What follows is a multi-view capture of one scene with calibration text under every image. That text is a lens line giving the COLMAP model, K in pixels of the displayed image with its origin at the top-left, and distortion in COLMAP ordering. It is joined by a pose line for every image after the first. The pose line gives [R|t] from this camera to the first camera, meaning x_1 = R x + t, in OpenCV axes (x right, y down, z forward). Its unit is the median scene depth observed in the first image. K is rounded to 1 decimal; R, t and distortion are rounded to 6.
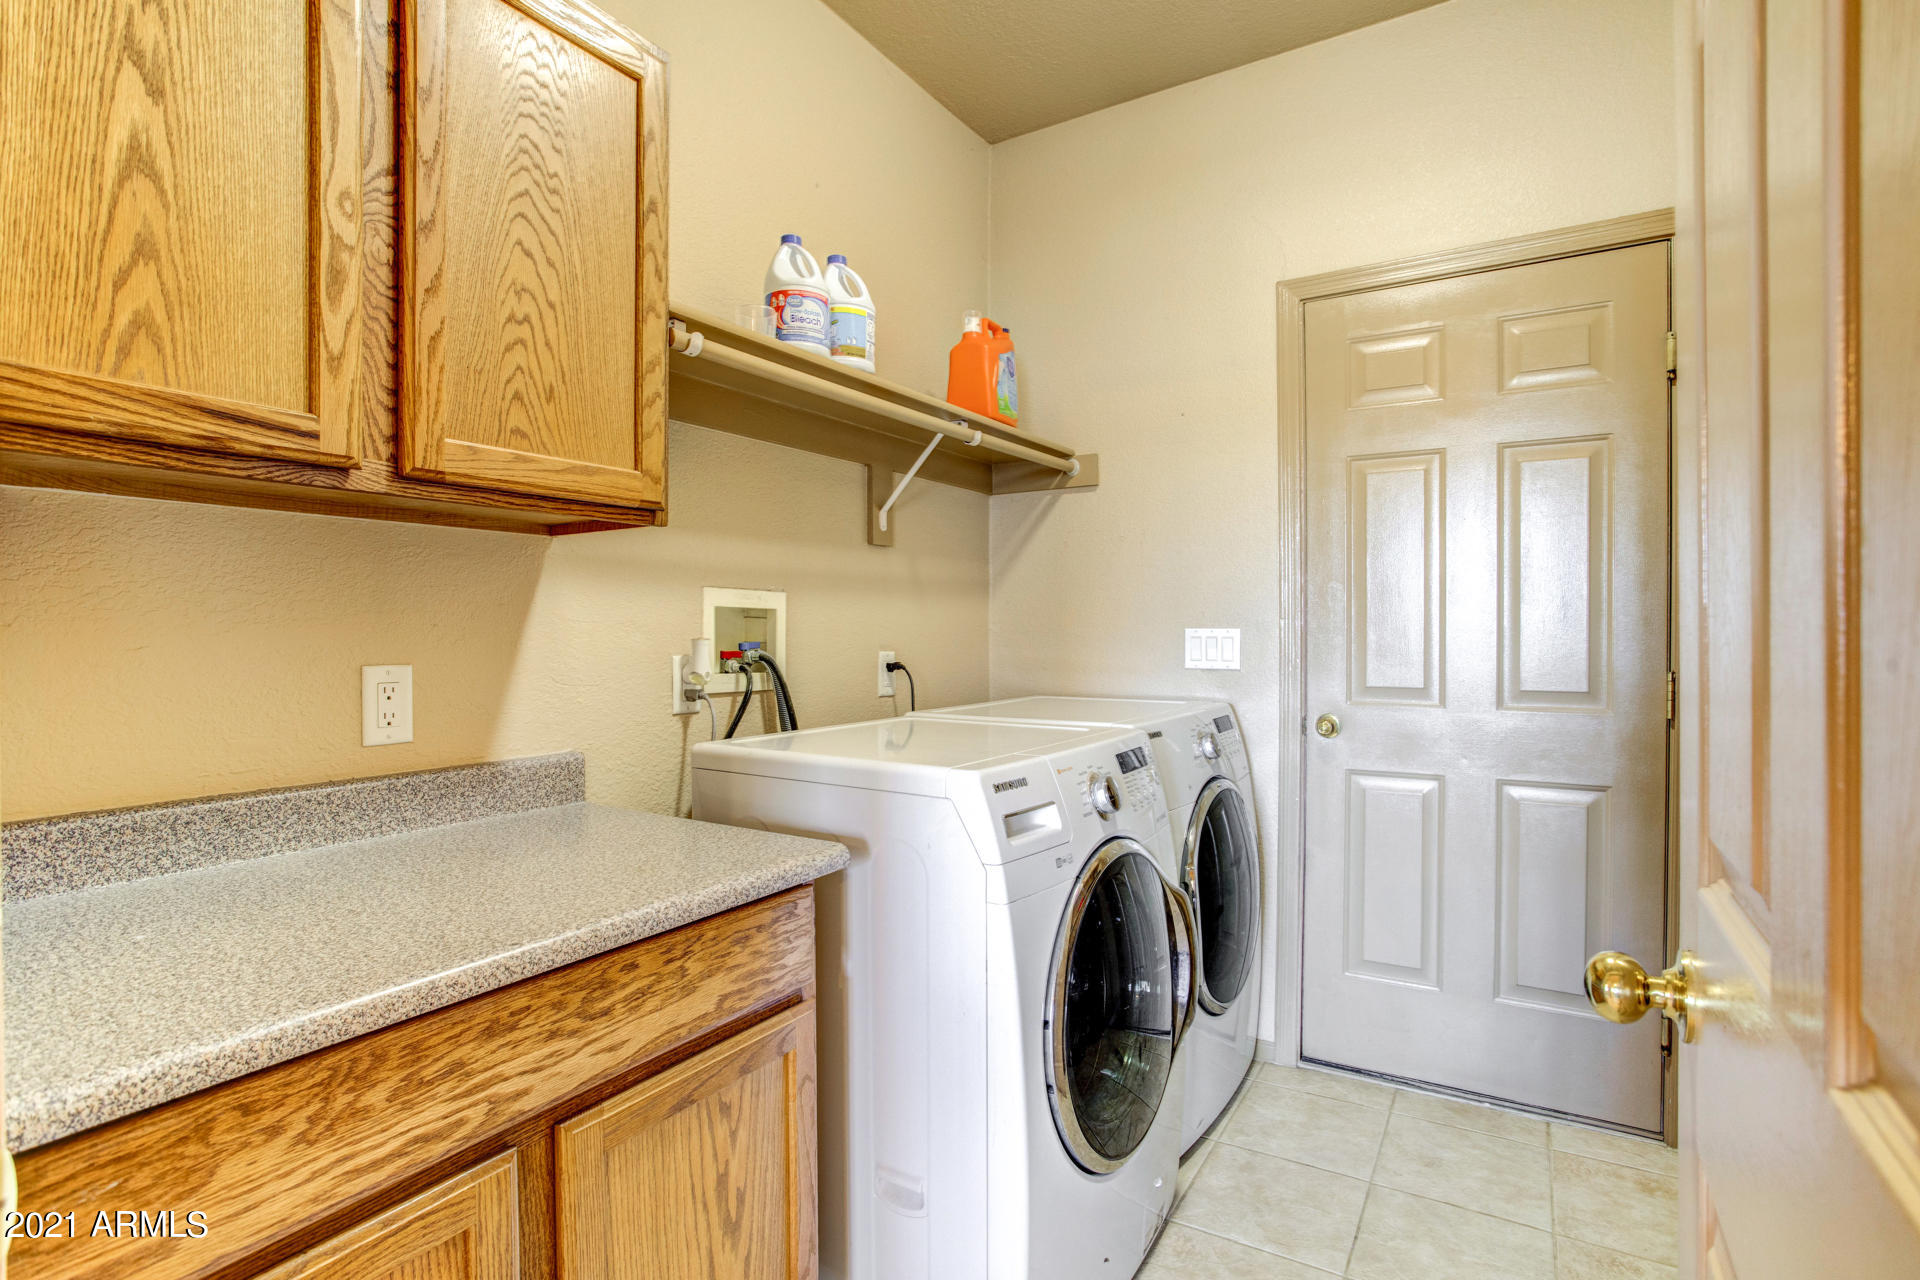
lens RADIAL K [[938.6, 0, 975.9], [0, 938.6, 632.5], [0, 0, 1]] dist [-0.070726, 0.034035]
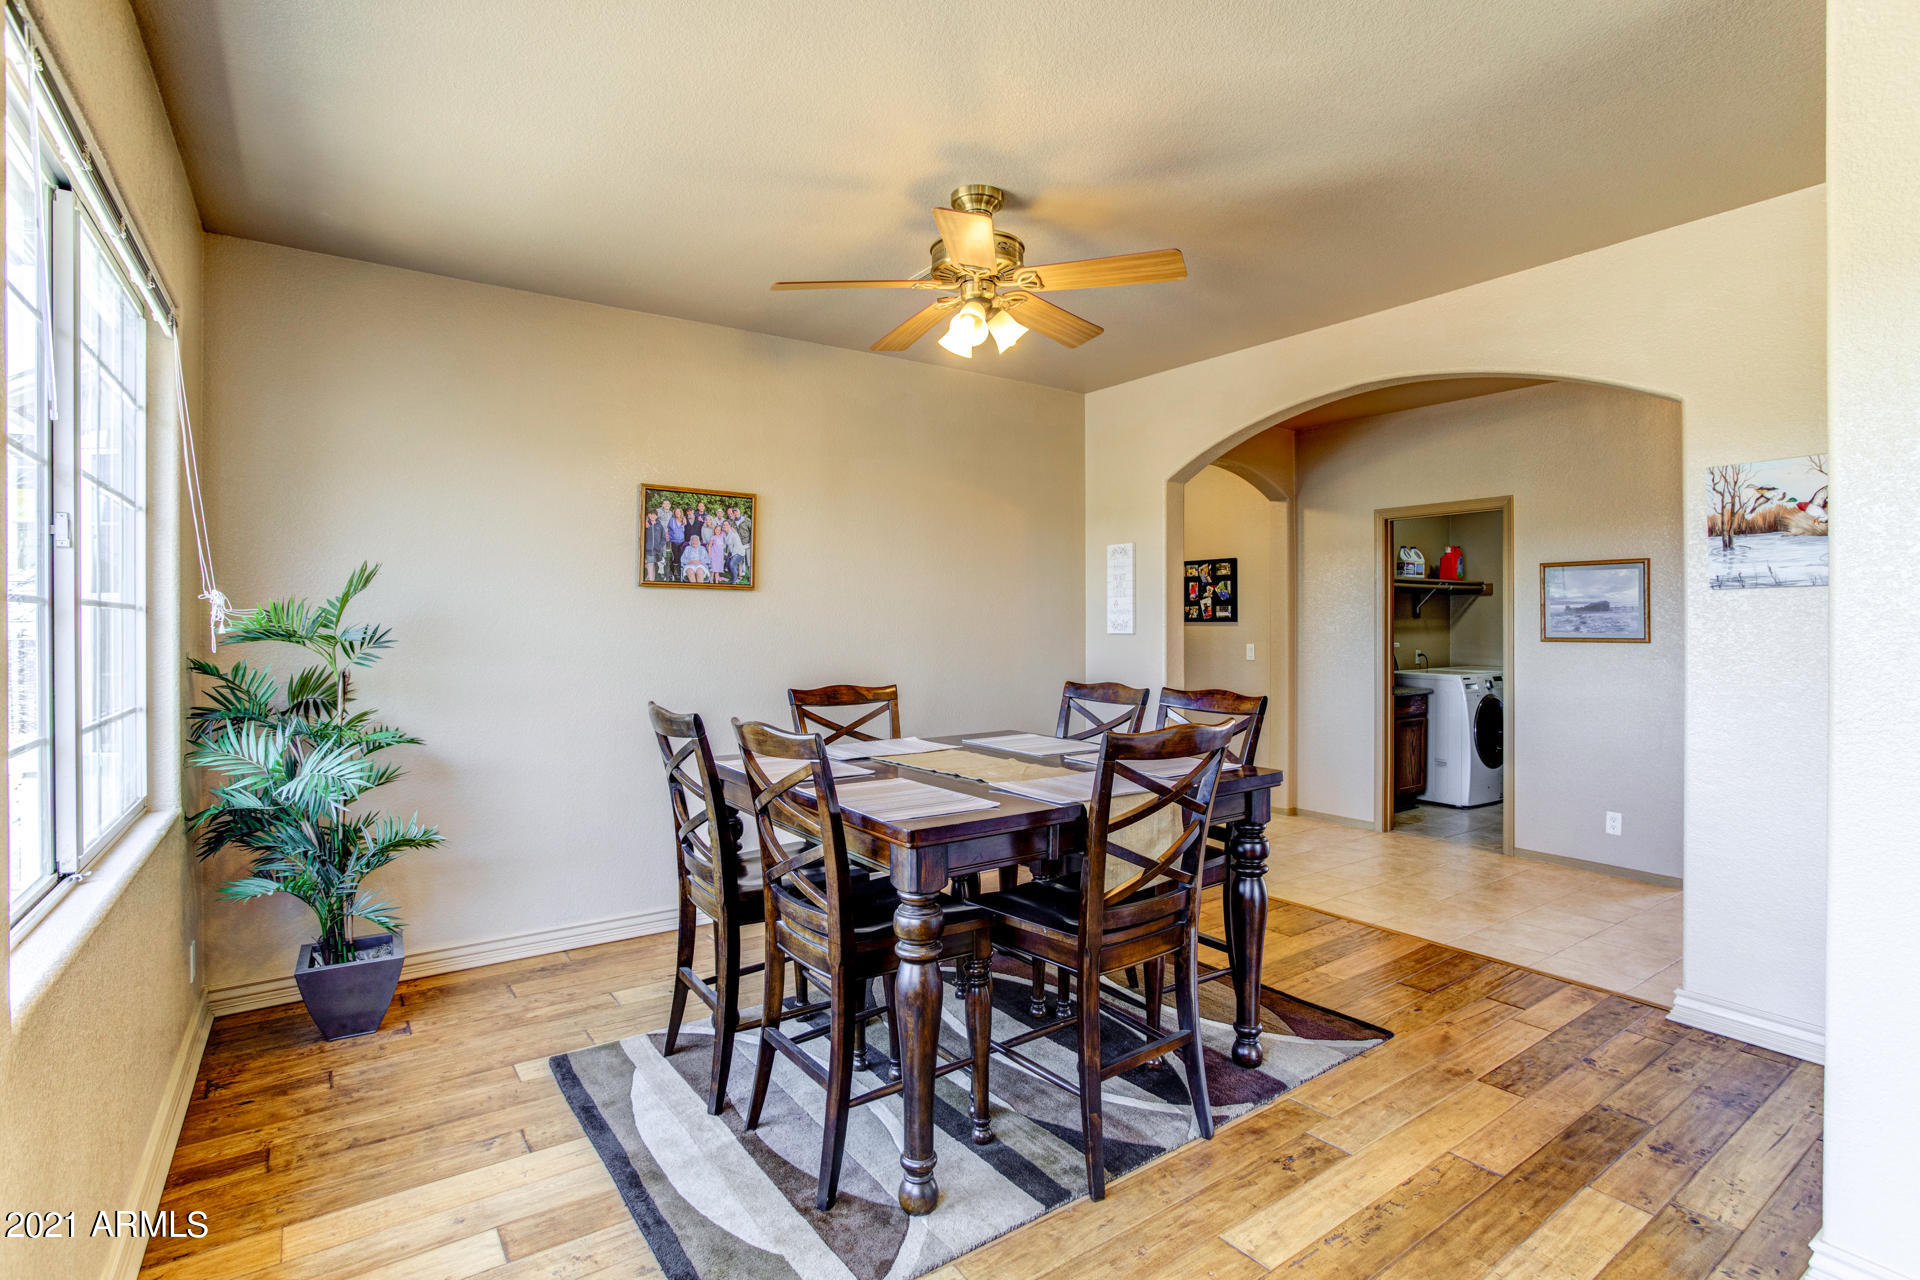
lens RADIAL K [[938.6, 0, 975.9], [0, 938.6, 632.5], [0, 0, 1]] dist [-0.070726, 0.034035]
pose [[0.917904, 0.000801, -0.396802, -0.237500], [0.001842, 0.999979, 0.006281, -0.066841], [0.396798, -0.006496, 0.917883, -2.596589]]
